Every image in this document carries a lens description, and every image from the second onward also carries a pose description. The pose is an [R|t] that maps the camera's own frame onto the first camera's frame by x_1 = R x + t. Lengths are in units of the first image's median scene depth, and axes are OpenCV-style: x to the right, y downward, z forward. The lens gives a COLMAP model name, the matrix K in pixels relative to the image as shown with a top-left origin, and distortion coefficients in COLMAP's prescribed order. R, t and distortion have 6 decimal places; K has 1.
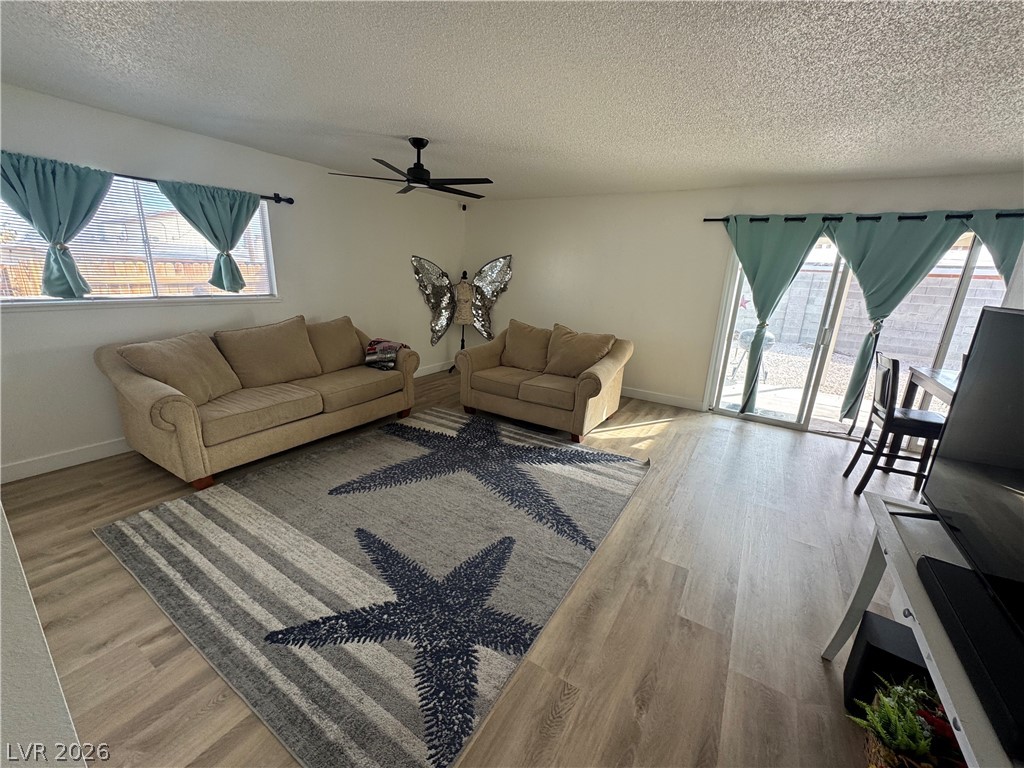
lens RADIAL K [[408.7, 0, 514.4], [0, 408.7, 383.1], [0, 0, 1]] dist [-0.002702, -0.000093]
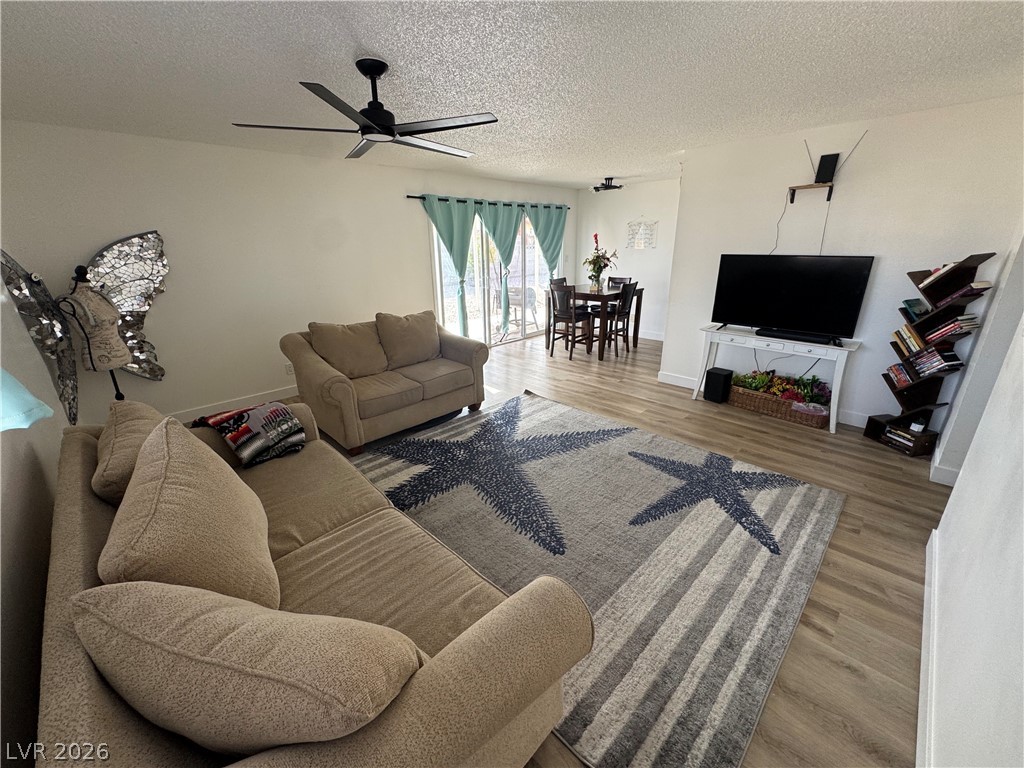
lens RADIAL K [[408.7, 0, 513.1], [0, 408.7, 380.0], [0, 0, 1]] dist [-0.002702, -0.000093]
pose [[0.226498, -0.359172, 0.905370, -0.984070], [0.278963, 0.914508, 0.293009, -0.277247], [-0.933209, 0.186199, 0.307330, 0.710571]]
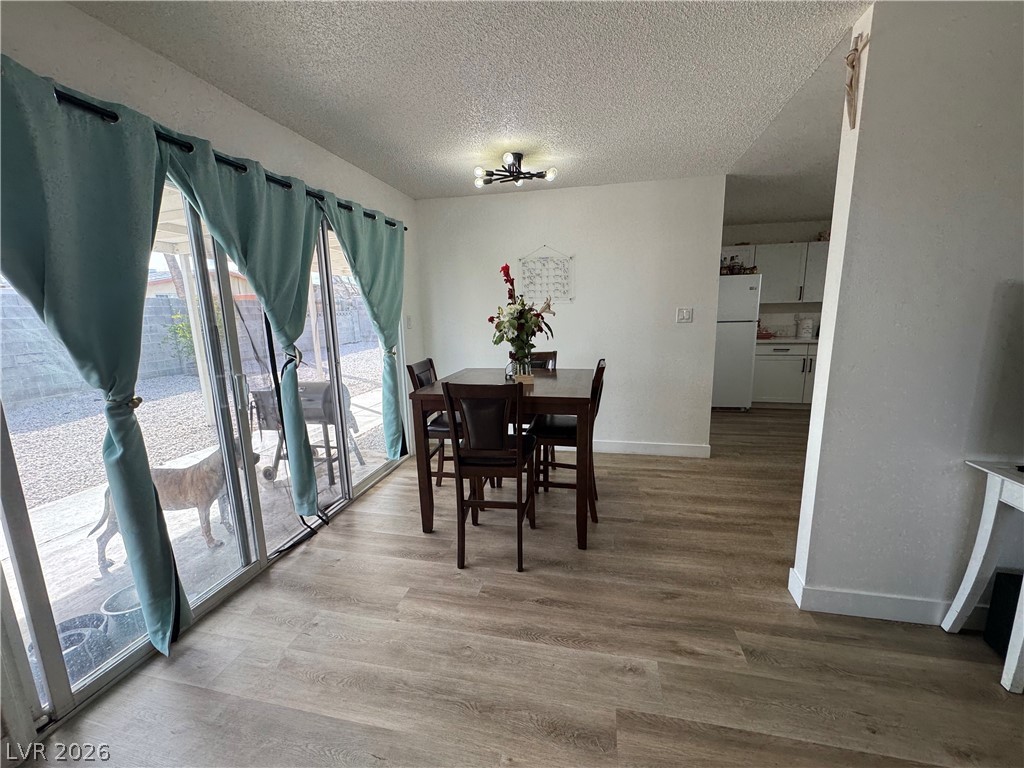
lens RADIAL K [[408.7, 0, 517.3], [0, 408.7, 380.2], [0, 0, 1]] dist [-0.002702, -0.000093]
pose [[-0.328896, -0.200905, 0.922748, 0.254975], [0.255459, 0.921752, 0.291742, -0.255678], [-0.909158, 0.331677, -0.251838, 1.113553]]
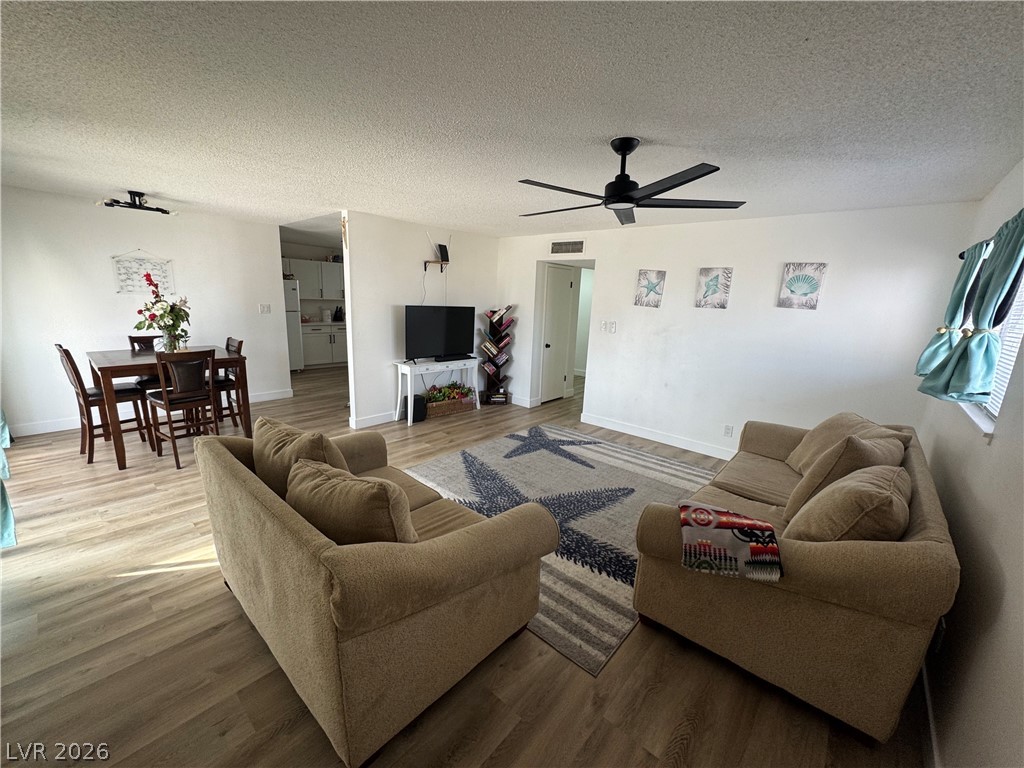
lens RADIAL K [[408.7, 0, 507.6], [0, 408.7, 383.6], [0, 0, 1]] dist [-0.002702, -0.000093]
pose [[-0.979807, -0.122948, 0.157674, -0.203338], [-0.037431, 0.887444, 0.459394, -0.563247], [-0.196409, 0.444215, -0.874126, 1.892205]]
